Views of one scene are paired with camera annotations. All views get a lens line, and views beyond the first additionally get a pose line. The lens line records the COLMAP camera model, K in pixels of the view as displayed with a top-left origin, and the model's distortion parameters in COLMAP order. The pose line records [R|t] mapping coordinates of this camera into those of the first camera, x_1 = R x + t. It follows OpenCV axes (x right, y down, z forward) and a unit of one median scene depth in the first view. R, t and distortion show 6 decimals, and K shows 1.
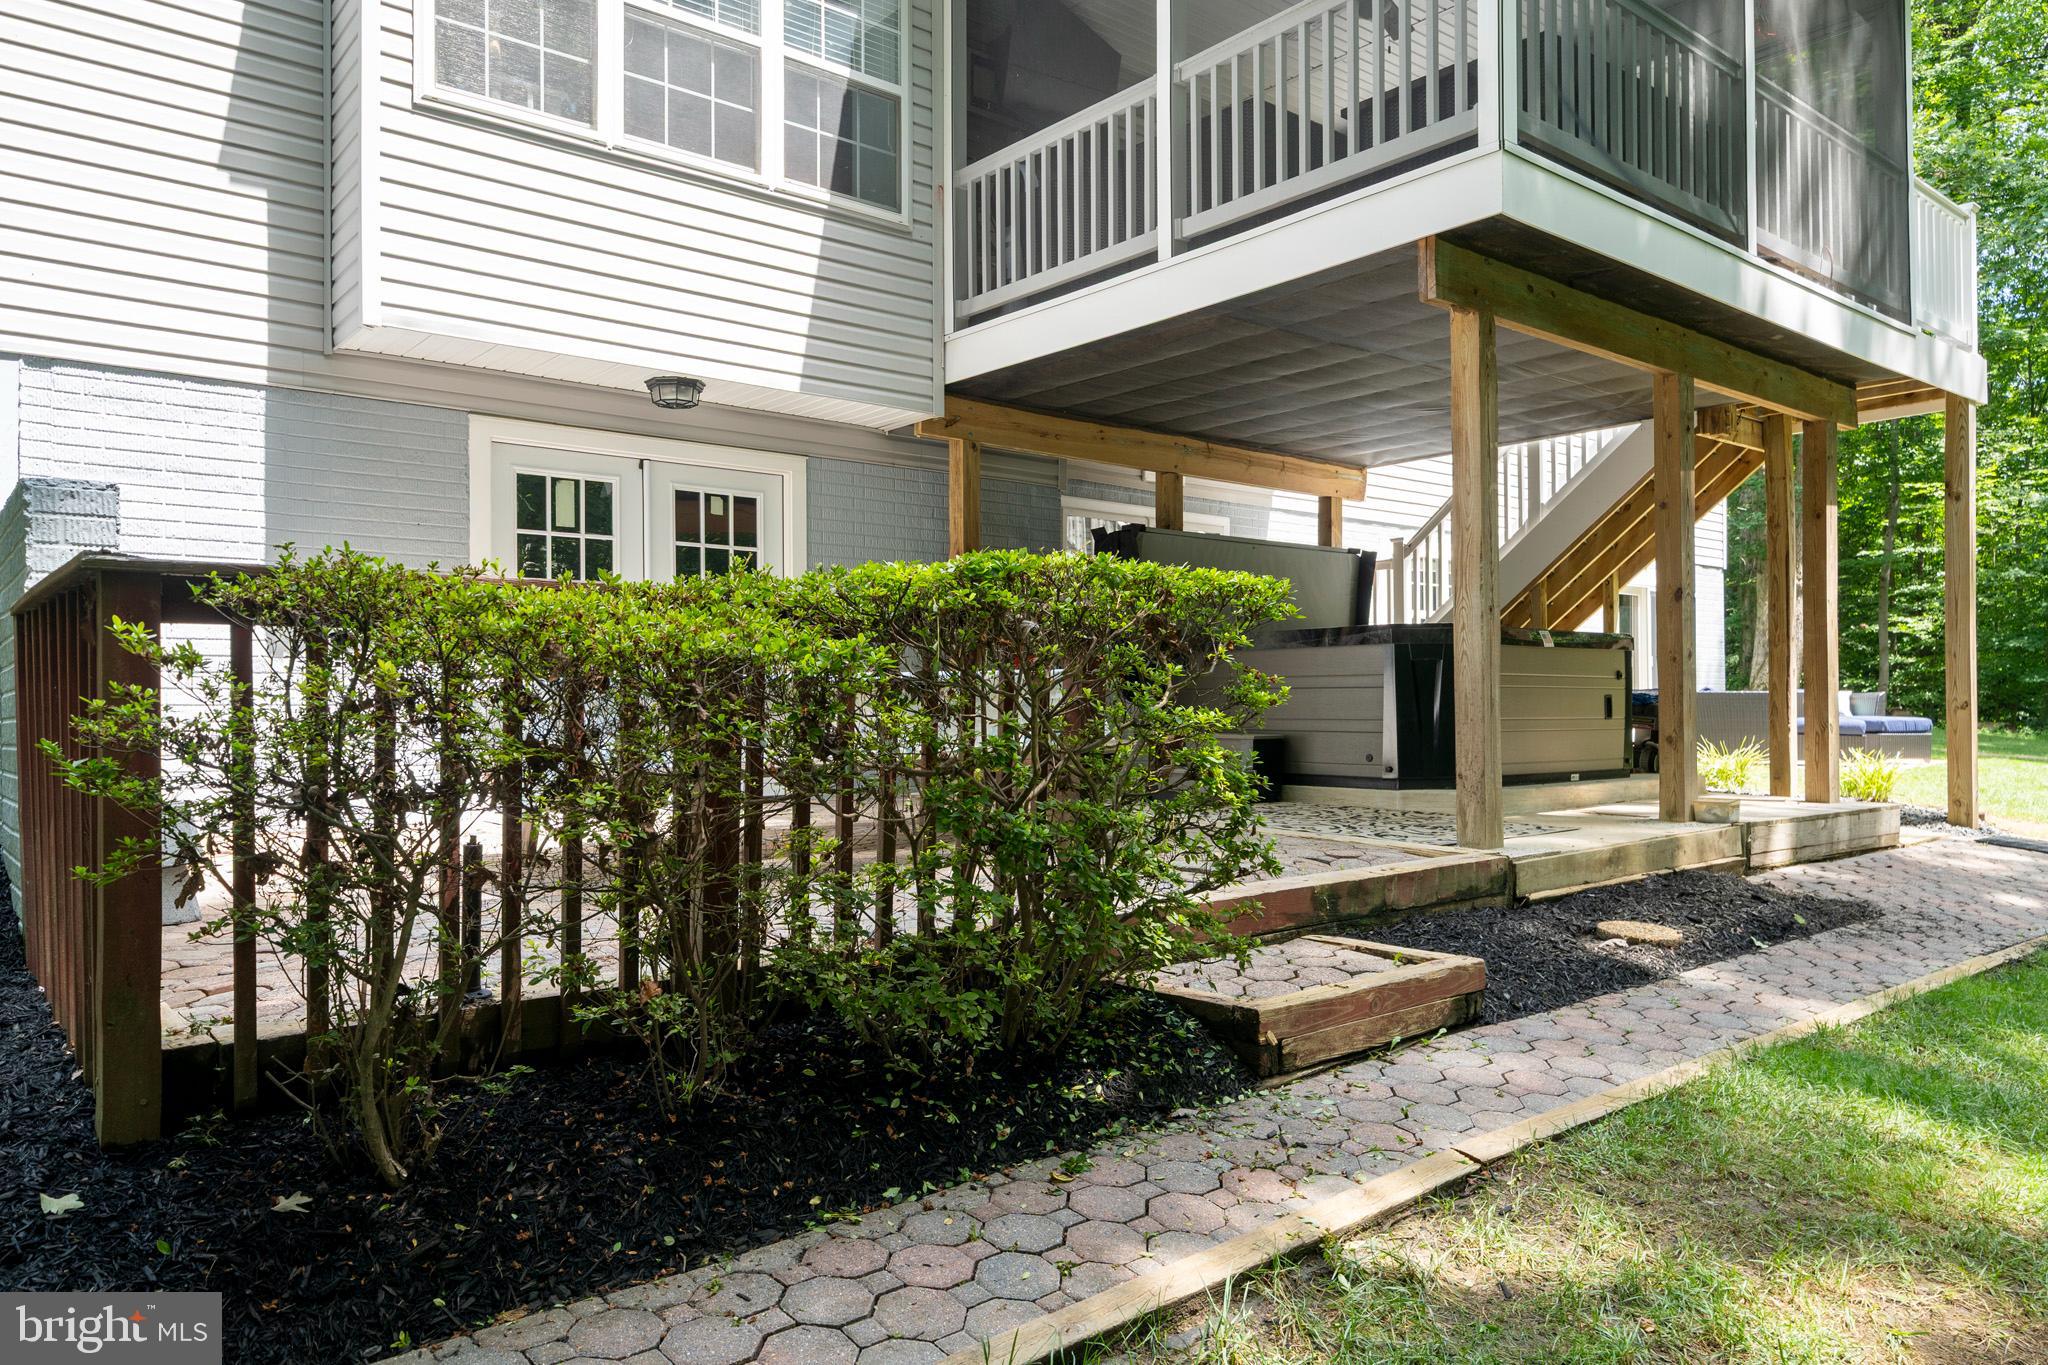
lens RADIAL K [[1367.4, 0, 1074.6], [0, 1367.4, 686.3], [0, 0, 1]] dist [0.000646, -0.002322]
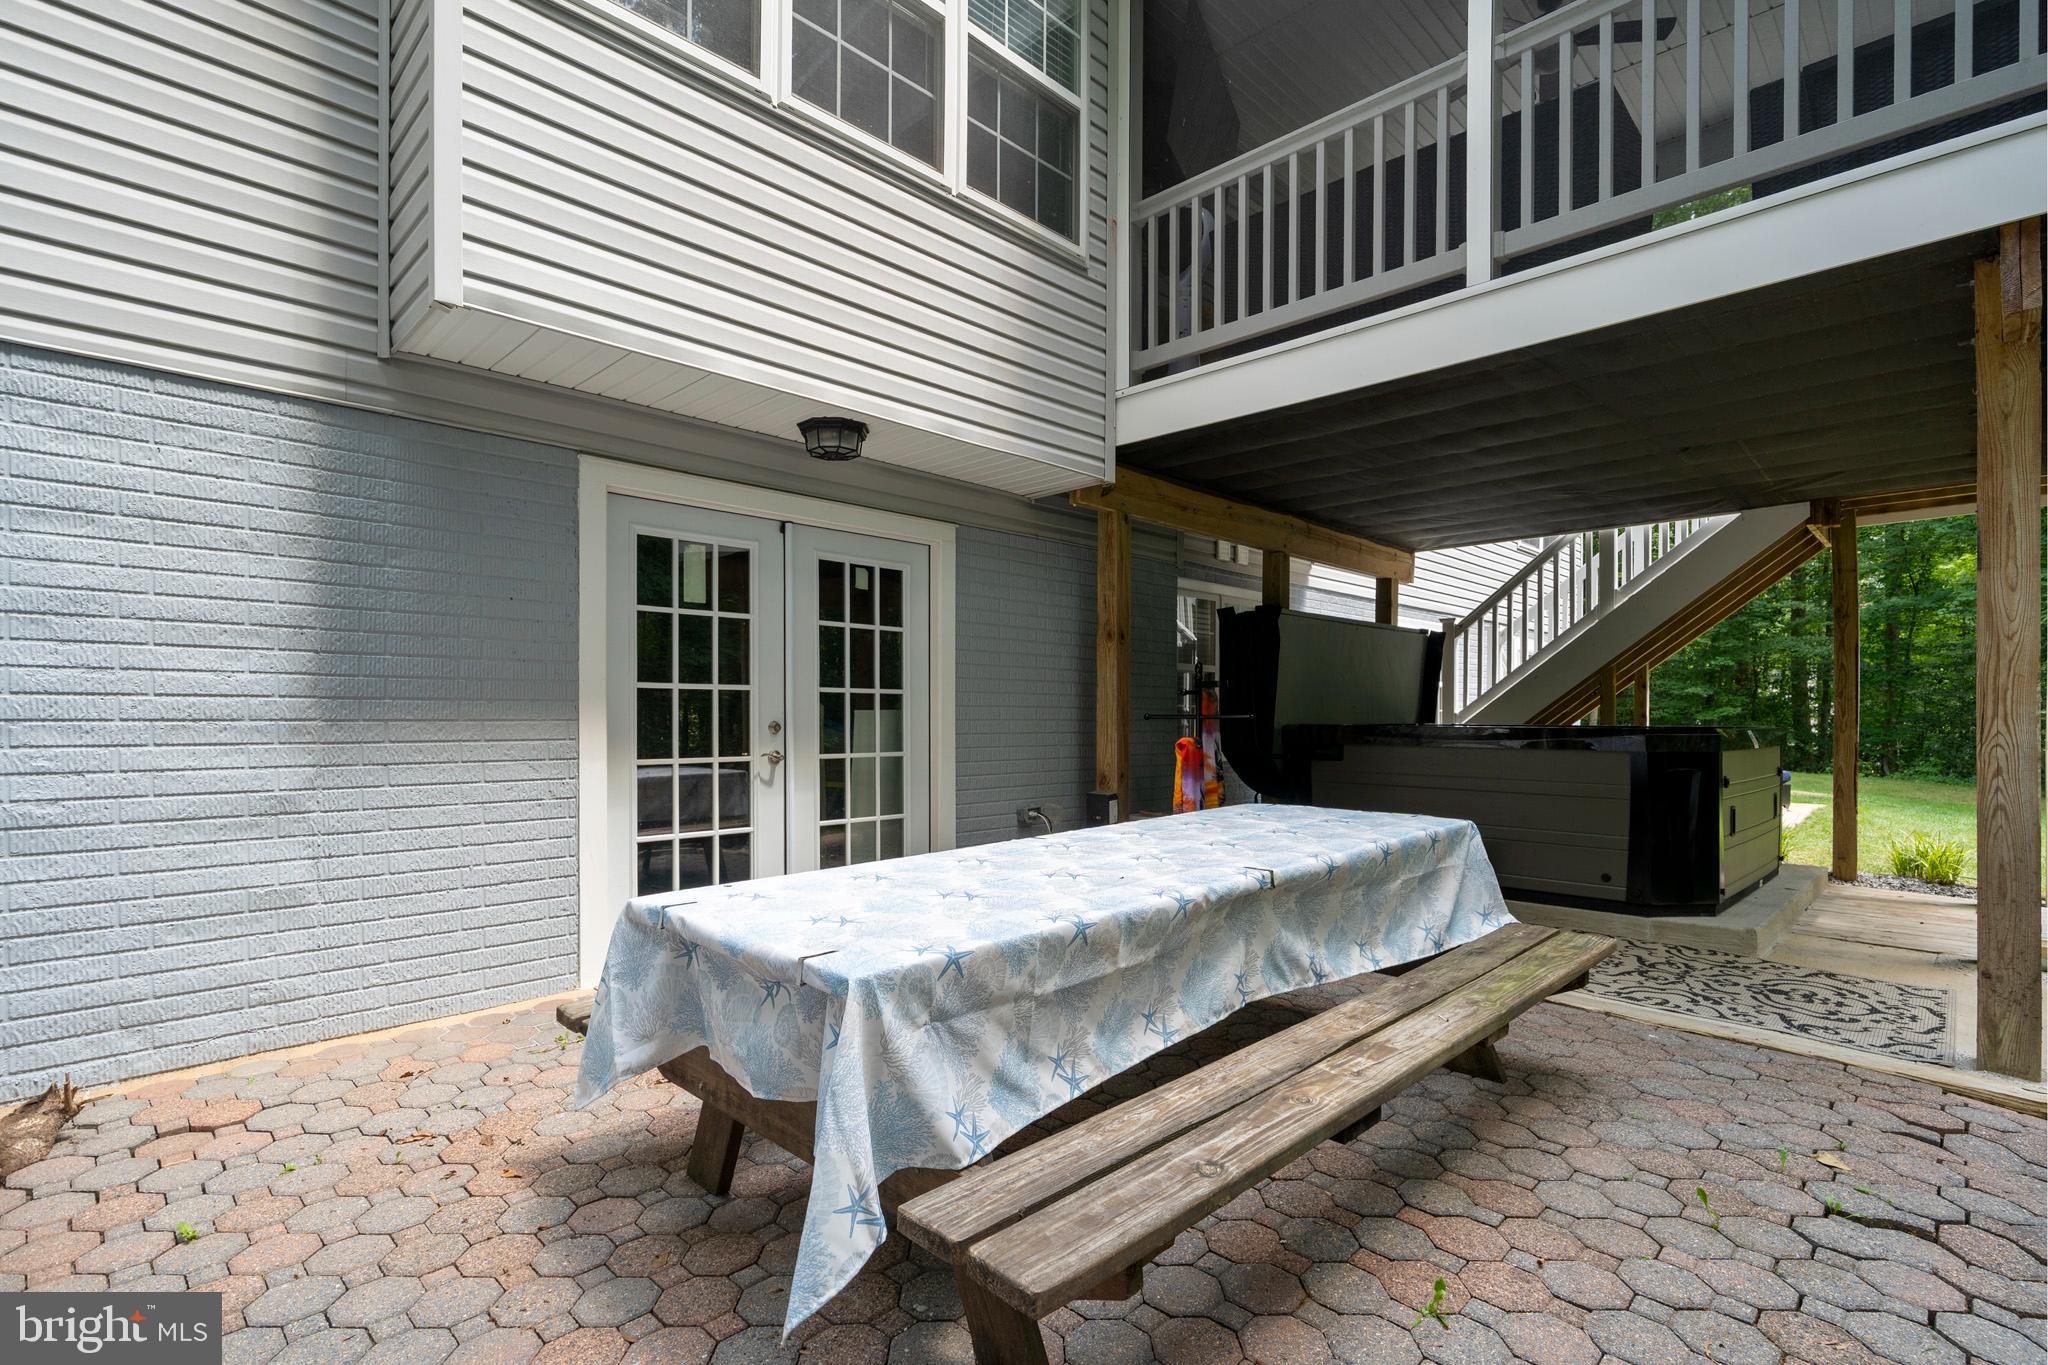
lens RADIAL K [[969.0, 0, 1016.4], [0, 969.0, 708.9], [0, 0, 1]] dist [0.010531, 0.000395]
pose [[0.997828, 0.012295, 0.064717, -0.208279], [-0.012763, 0.999895, 0.006827, -0.057053], [-0.064626, -0.007638, 0.997880, 0.395124]]
